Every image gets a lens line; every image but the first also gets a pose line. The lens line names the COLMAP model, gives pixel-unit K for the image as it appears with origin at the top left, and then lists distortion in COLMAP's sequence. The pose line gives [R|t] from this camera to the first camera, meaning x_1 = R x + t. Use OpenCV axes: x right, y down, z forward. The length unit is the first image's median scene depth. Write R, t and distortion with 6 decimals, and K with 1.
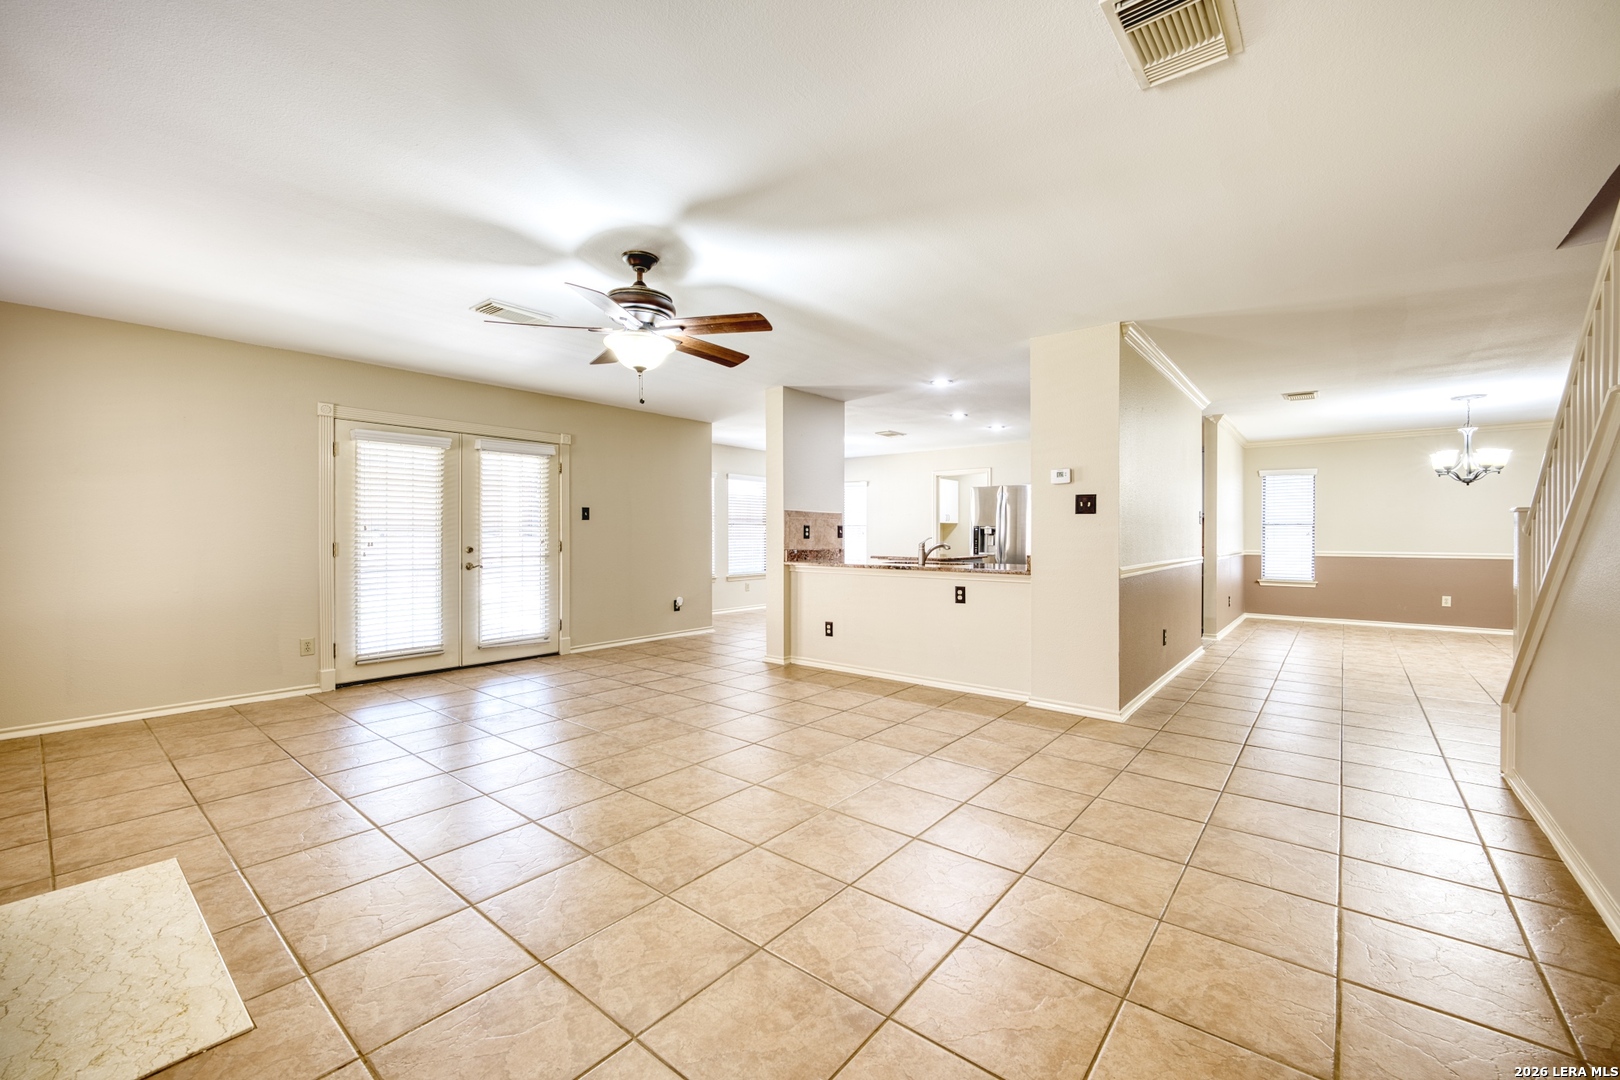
lens RADIAL K [[651.7, 0, 813.5], [0, 651.7, 538.7], [0, 0, 1]] dist [-0.000111, -0.005599]
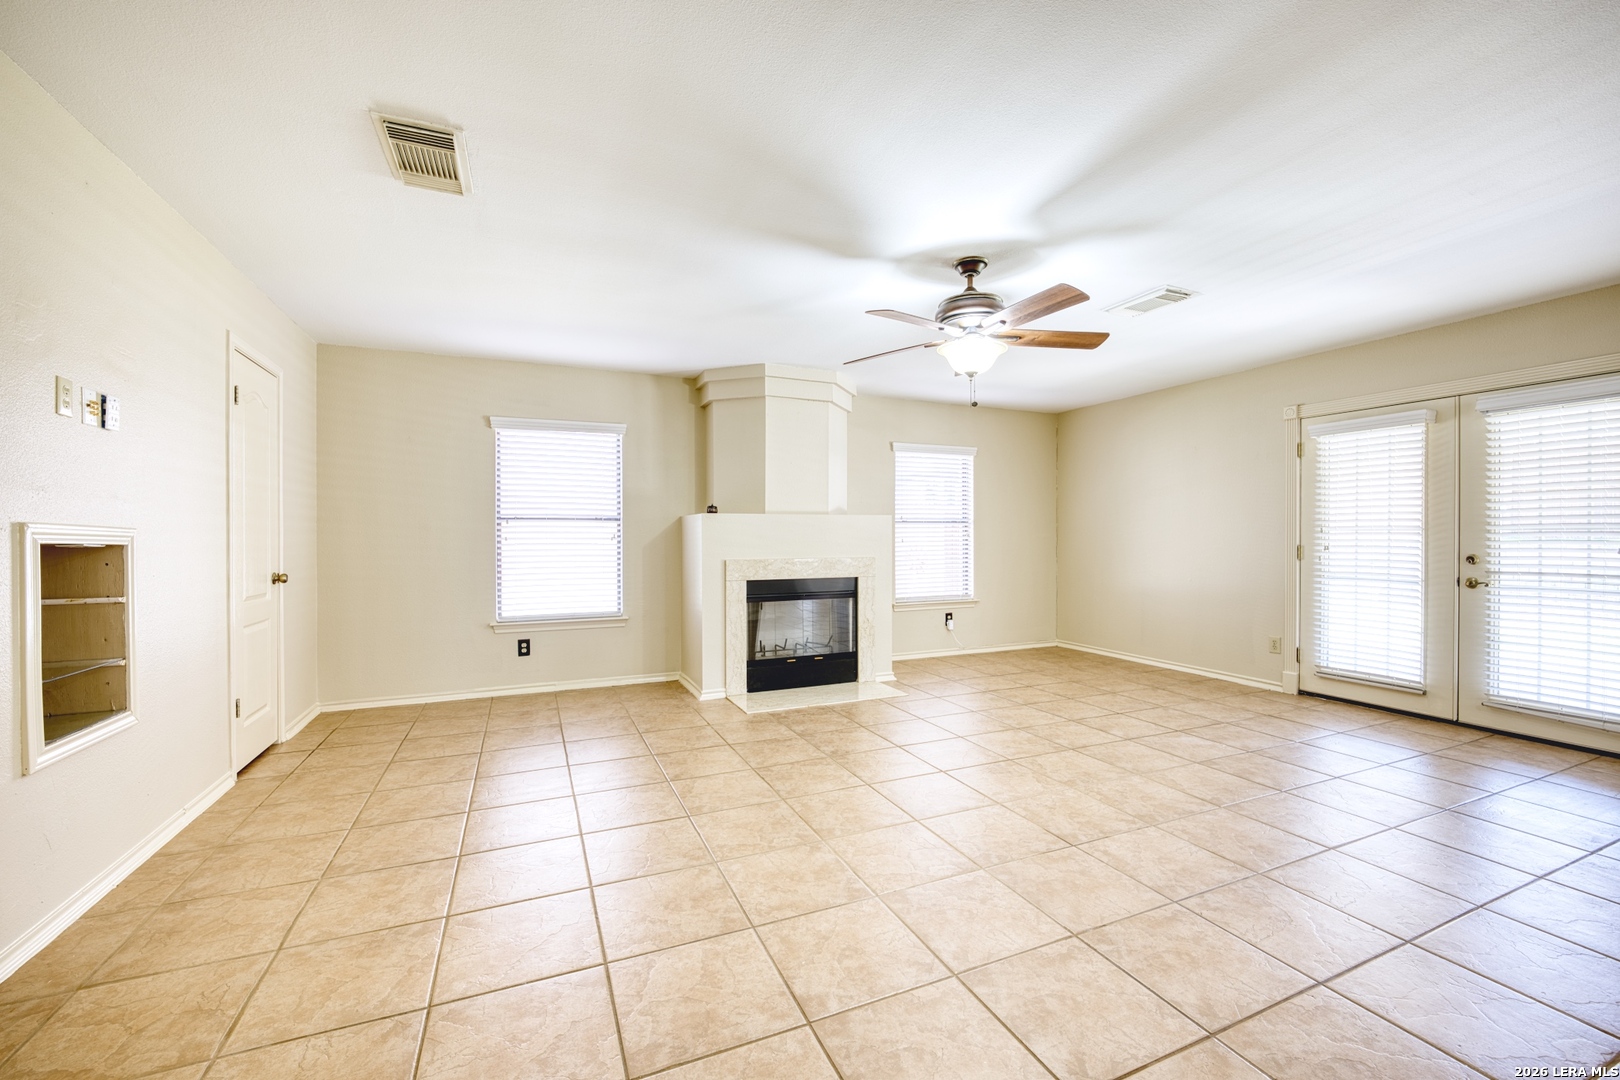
lens RADIAL K [[651.7, 0, 813.5], [0, 651.7, 538.7], [0, 0, 1]] dist [-0.000111, -0.005599]
pose [[-0.455214, 0.003626, -0.890375, 0.488531], [-0.004905, 0.999966, 0.006580, -0.007075], [0.890369, 0.007363, -0.455181, 0.817783]]
